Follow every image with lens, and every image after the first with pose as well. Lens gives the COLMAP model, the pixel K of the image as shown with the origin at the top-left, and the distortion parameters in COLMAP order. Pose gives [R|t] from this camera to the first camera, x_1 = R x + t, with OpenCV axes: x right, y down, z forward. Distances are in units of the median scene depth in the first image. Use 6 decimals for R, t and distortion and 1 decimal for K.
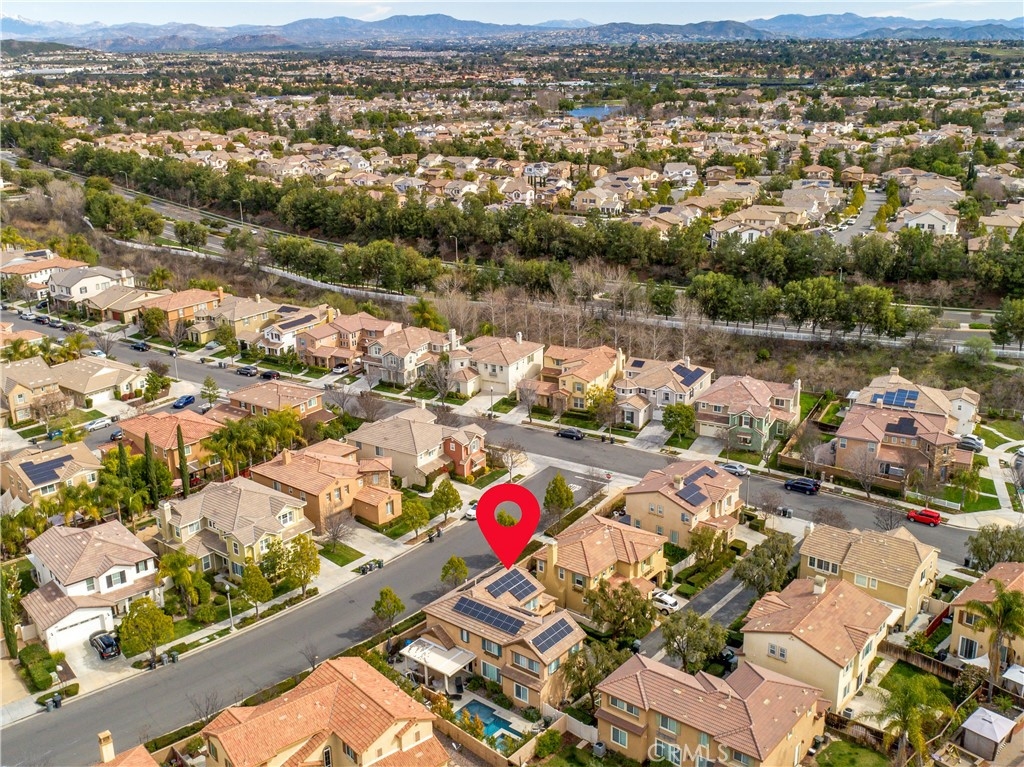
lens RADIAL K [[996.1, 0, 512.0], [0, 996.1, 383.5], [0, 0, 1]] dist [0.021501, 0.010574]
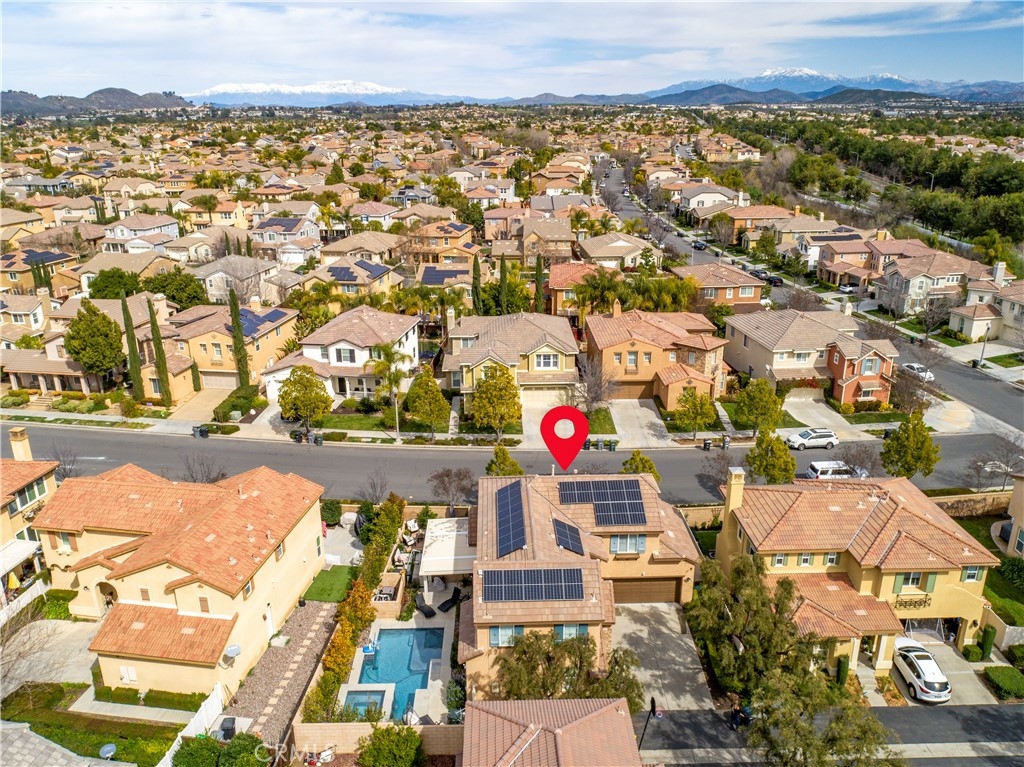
lens RADIAL K [[786.1, 0, 512.0], [0, 786.1, 383.5], [0, 0, 1]] dist [-0.007957, 0.003337]
pose [[0.665021, 0.262573, -0.699144, 0.255183], [-0.237668, 0.961894, 0.135184, 0.081245], [0.707998, 0.076263, 0.702085, 0.589021]]
